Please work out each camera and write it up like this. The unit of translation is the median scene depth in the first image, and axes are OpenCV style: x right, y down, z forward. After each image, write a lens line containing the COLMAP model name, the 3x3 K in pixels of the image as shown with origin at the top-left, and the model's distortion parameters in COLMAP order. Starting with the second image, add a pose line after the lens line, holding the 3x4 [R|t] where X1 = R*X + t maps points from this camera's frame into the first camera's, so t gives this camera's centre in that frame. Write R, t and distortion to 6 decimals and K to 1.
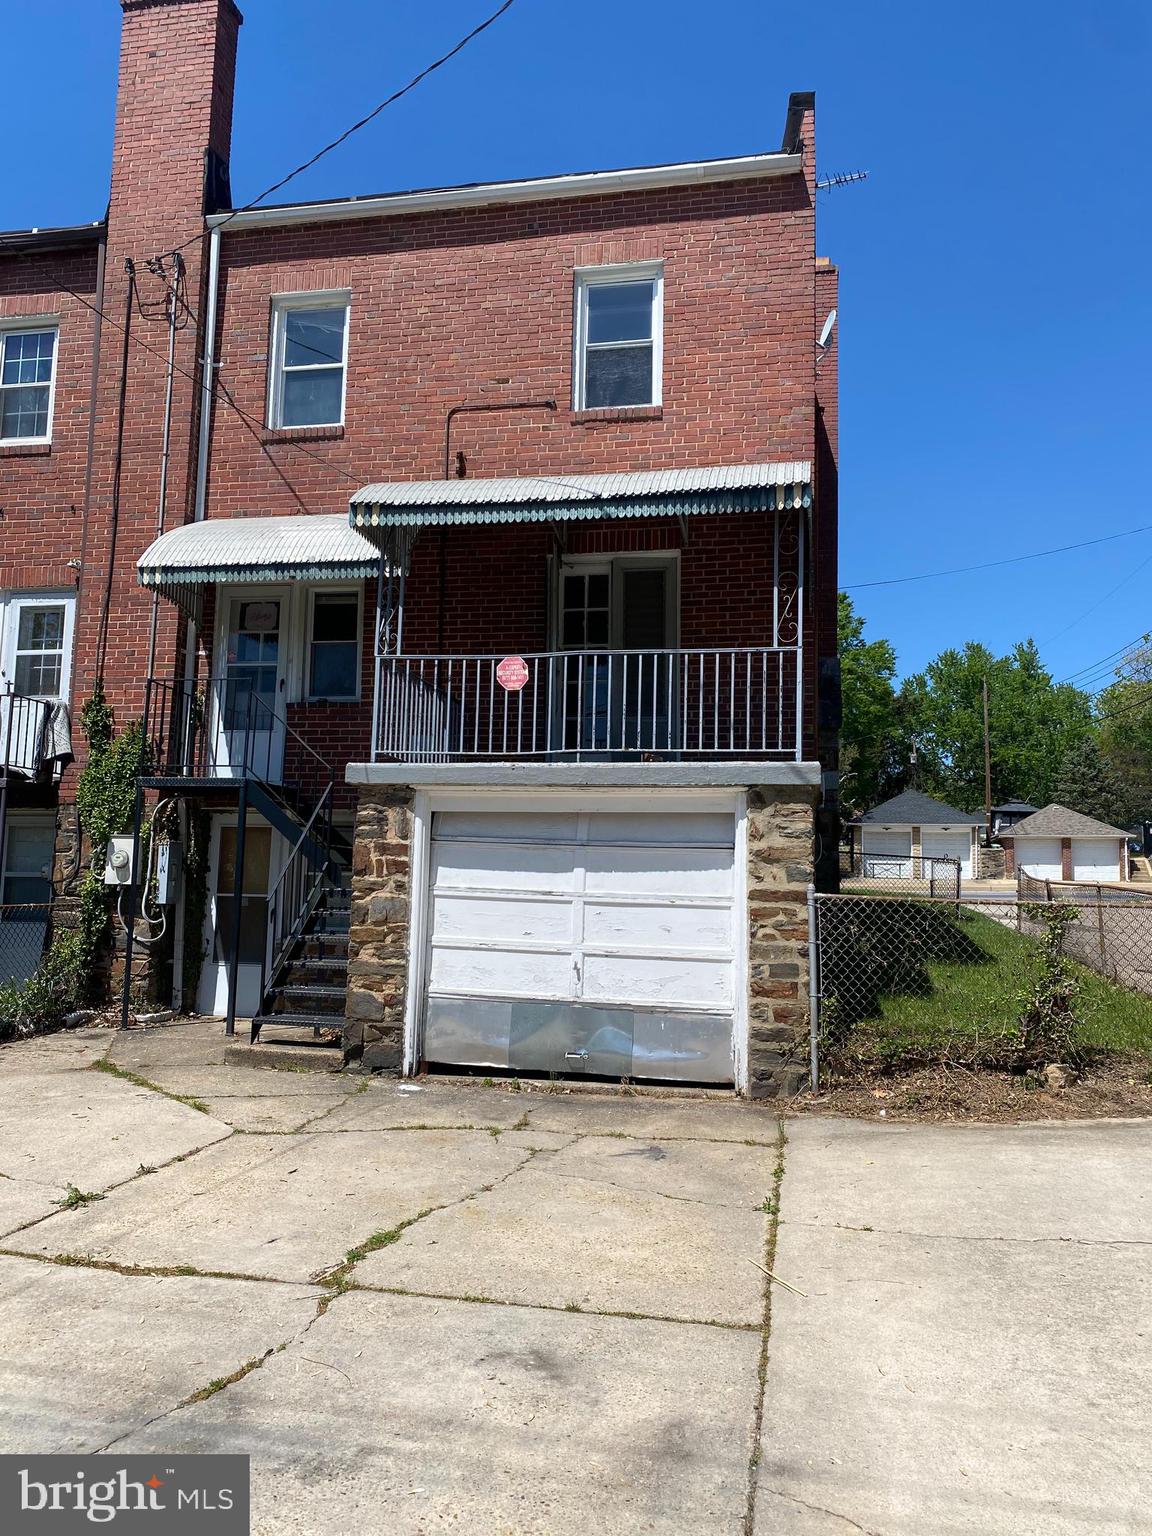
lens RADIAL K [[1162.8, 0, 567.5], [0, 1162.8, 755.9], [0, 0, 1]] dist [0.064800, -0.077497]
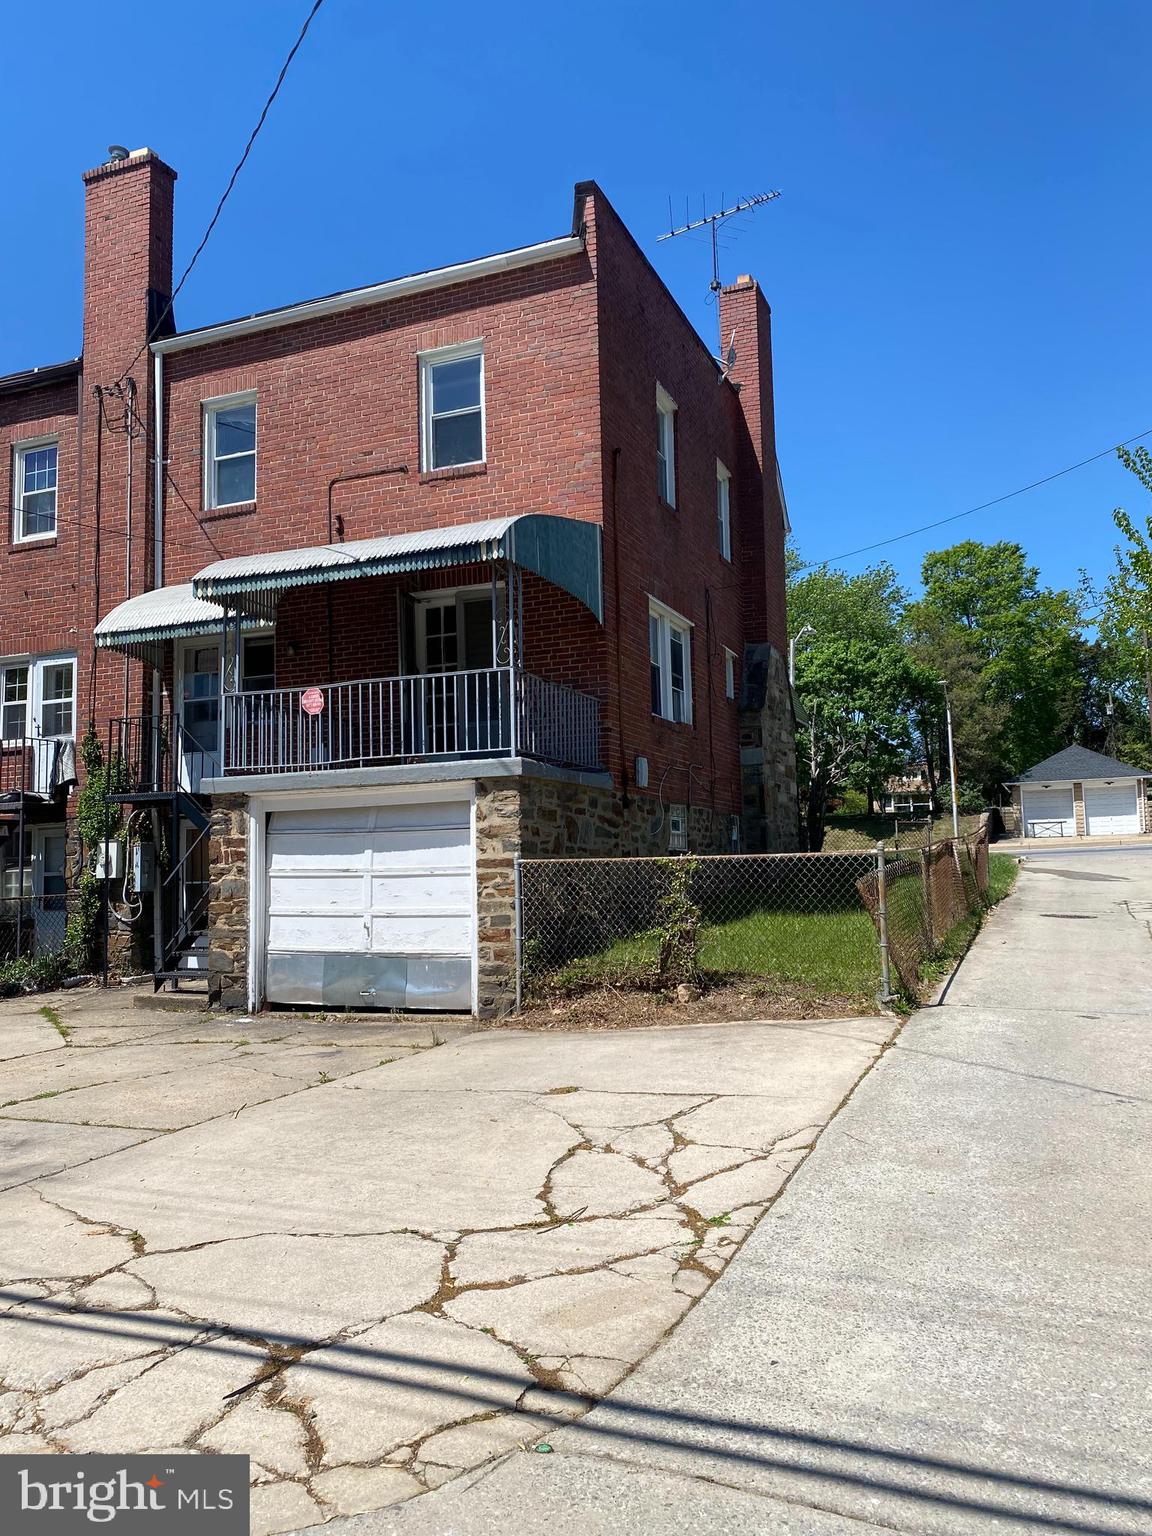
lens RADIAL K [[1162.8, 0, 575.2], [0, 1162.8, 762.1], [0, 0, 1]] dist [0.064800, -0.077497]
pose [[0.979945, -0.064544, -0.188524, 0.375657], [0.068826, 0.997496, 0.016250, -0.004014], [0.187004, -0.028899, 0.981934, -0.171790]]
